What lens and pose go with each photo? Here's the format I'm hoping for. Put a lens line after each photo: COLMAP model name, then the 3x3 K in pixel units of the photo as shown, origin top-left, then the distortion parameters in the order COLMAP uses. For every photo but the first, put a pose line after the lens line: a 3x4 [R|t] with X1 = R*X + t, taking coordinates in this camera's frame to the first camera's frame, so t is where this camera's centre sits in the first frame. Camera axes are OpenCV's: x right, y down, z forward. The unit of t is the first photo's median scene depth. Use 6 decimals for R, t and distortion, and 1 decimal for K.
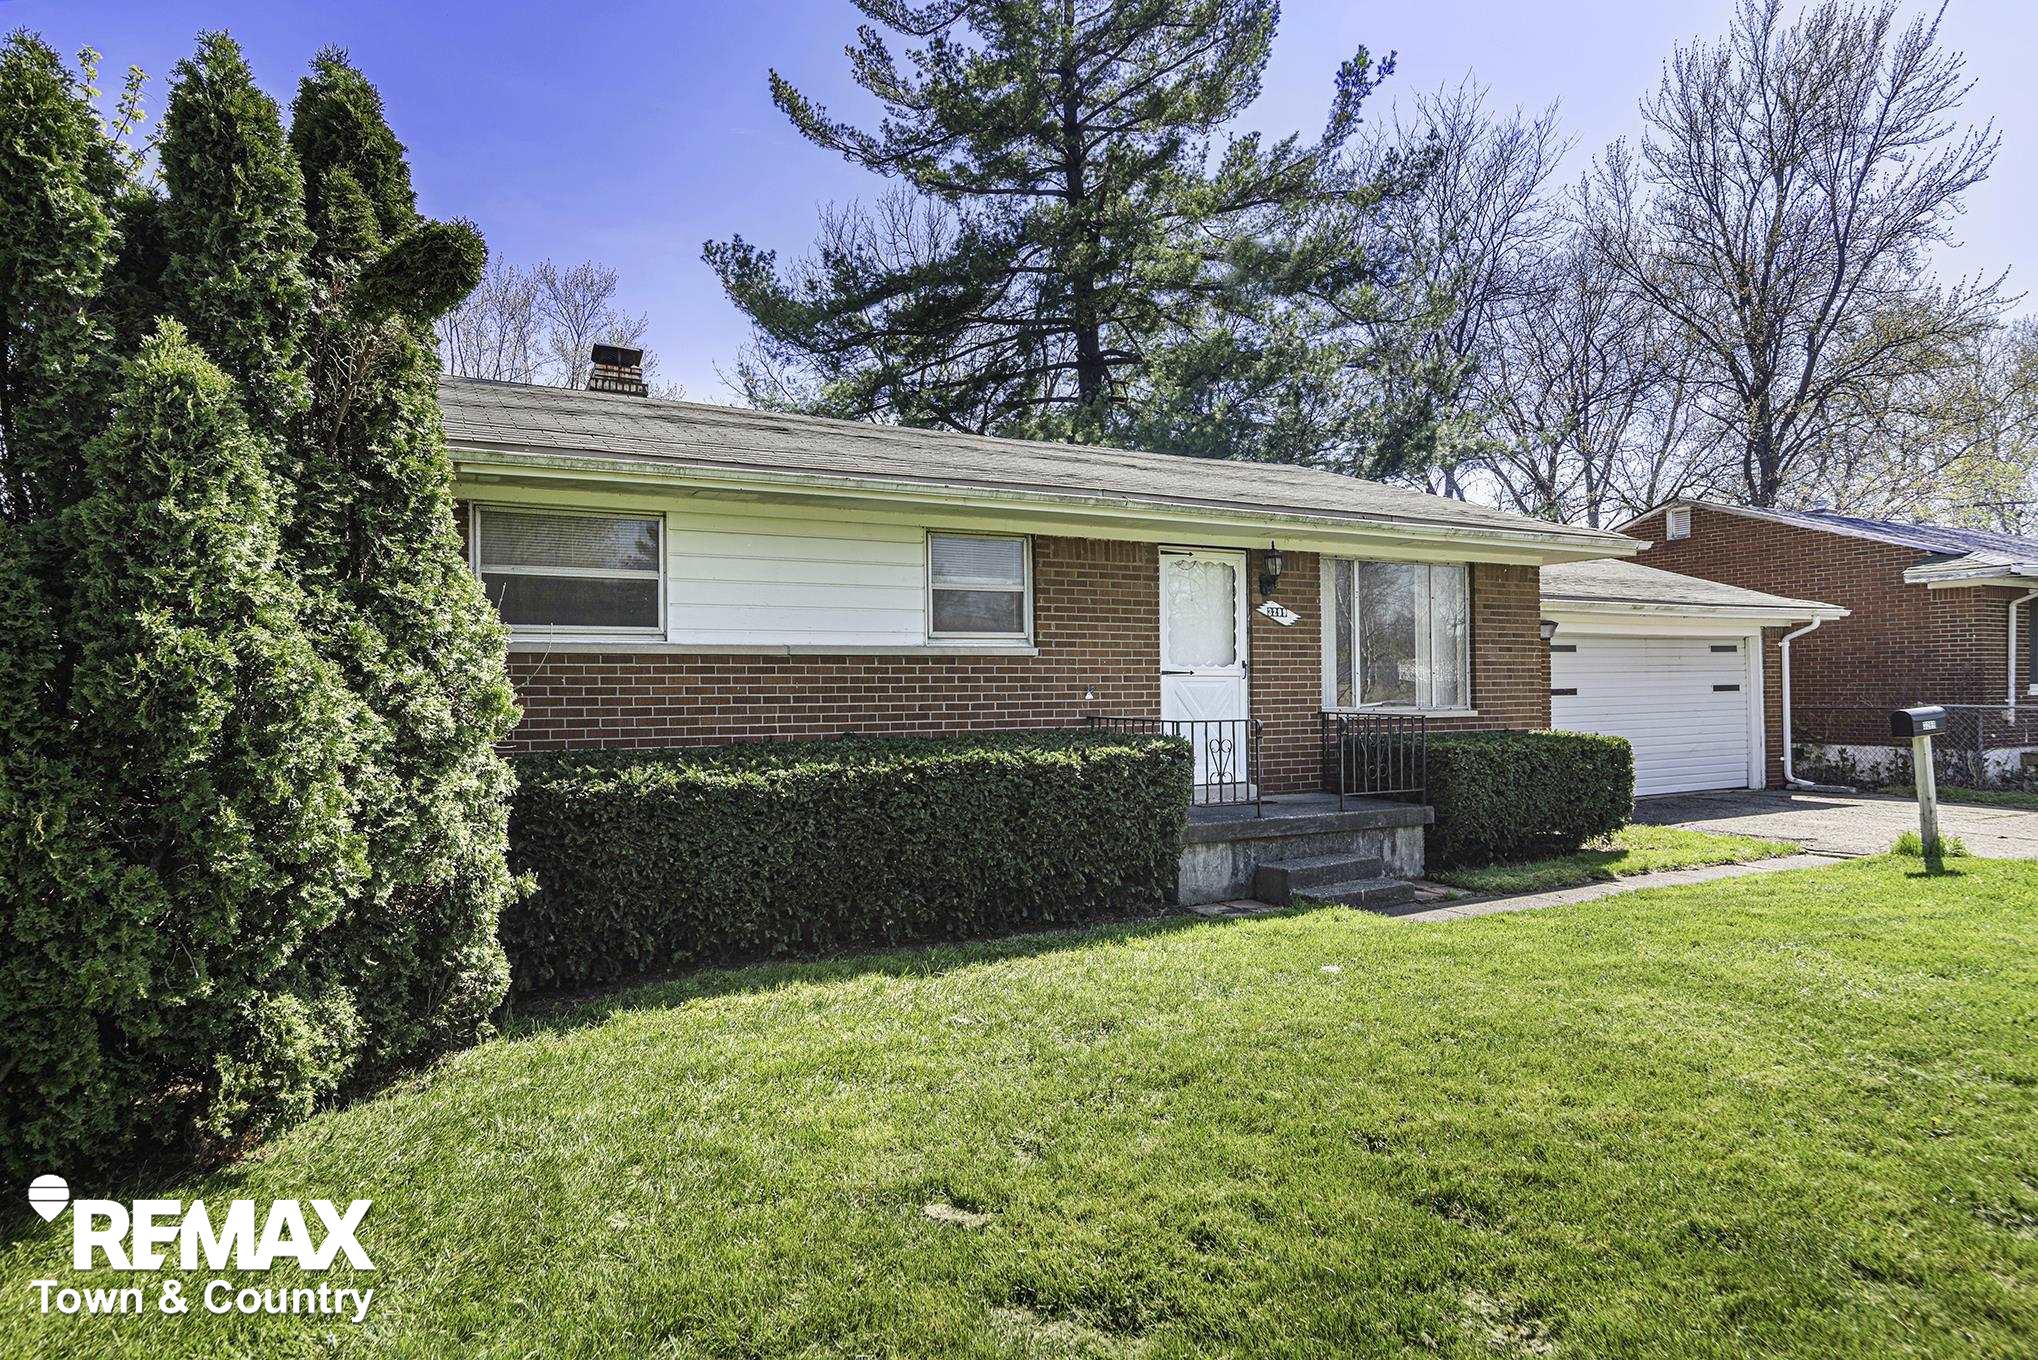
lens RADIAL K [[1157.2, 0, 1018.7], [0, 1157.2, 675.2], [0, 0, 1]] dist [0.003024, -0.000260]
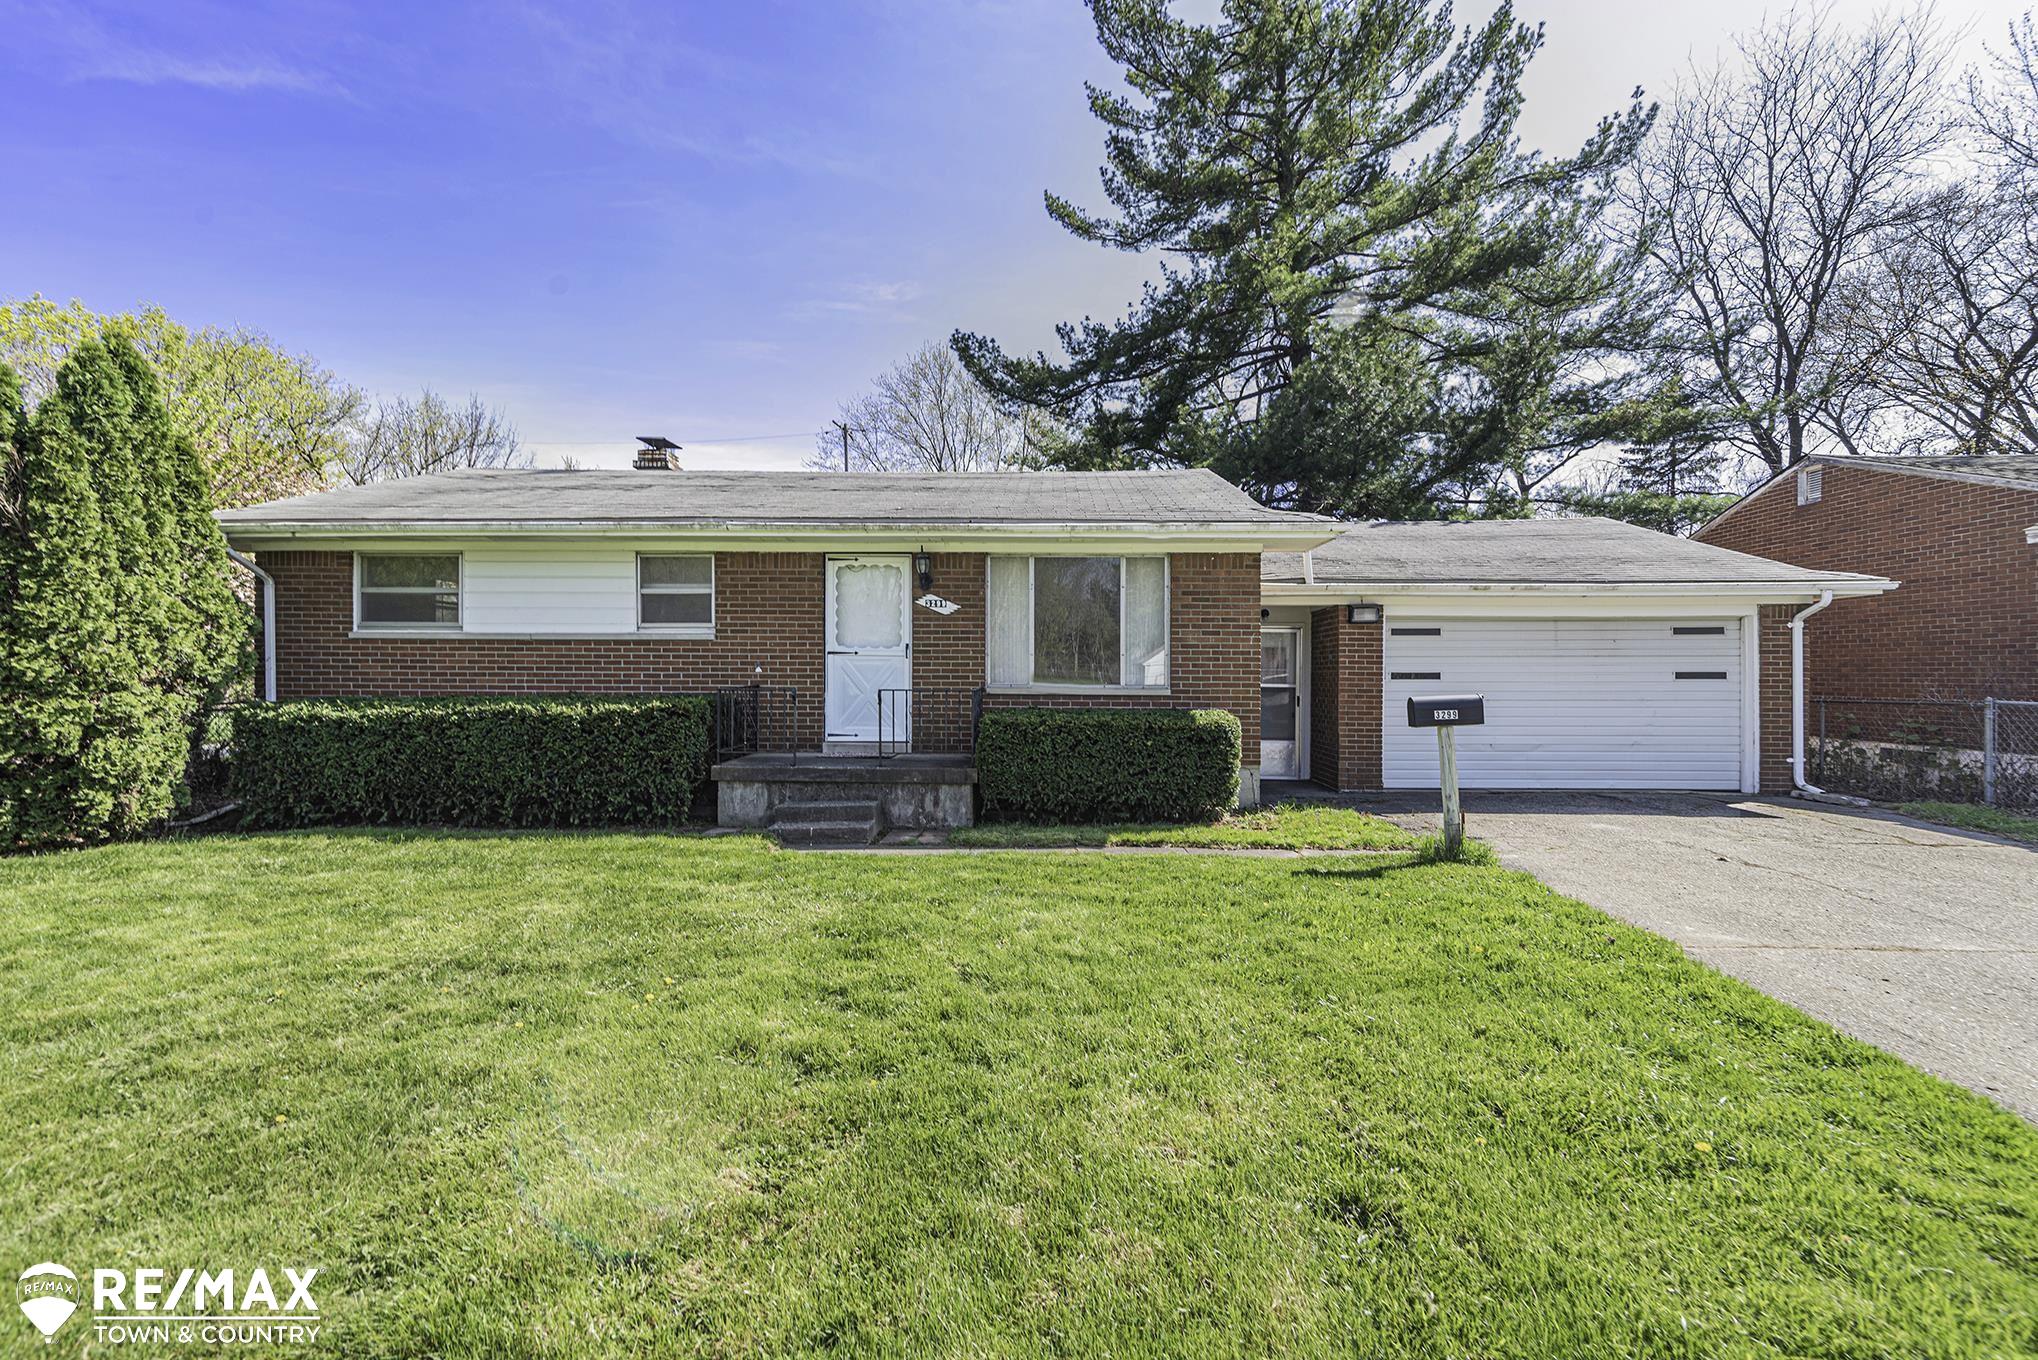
lens RADIAL K [[926.1, 0, 1018.8], [0, 926.1, 676.8], [0, 0, 1]] dist [0.014688, -0.000533]
pose [[0.869193, 0.017151, -0.494175, 0.792262], [-0.007107, 0.999728, 0.022197, 0.000029], [0.494422, -0.015782, 0.869079, 0.198727]]
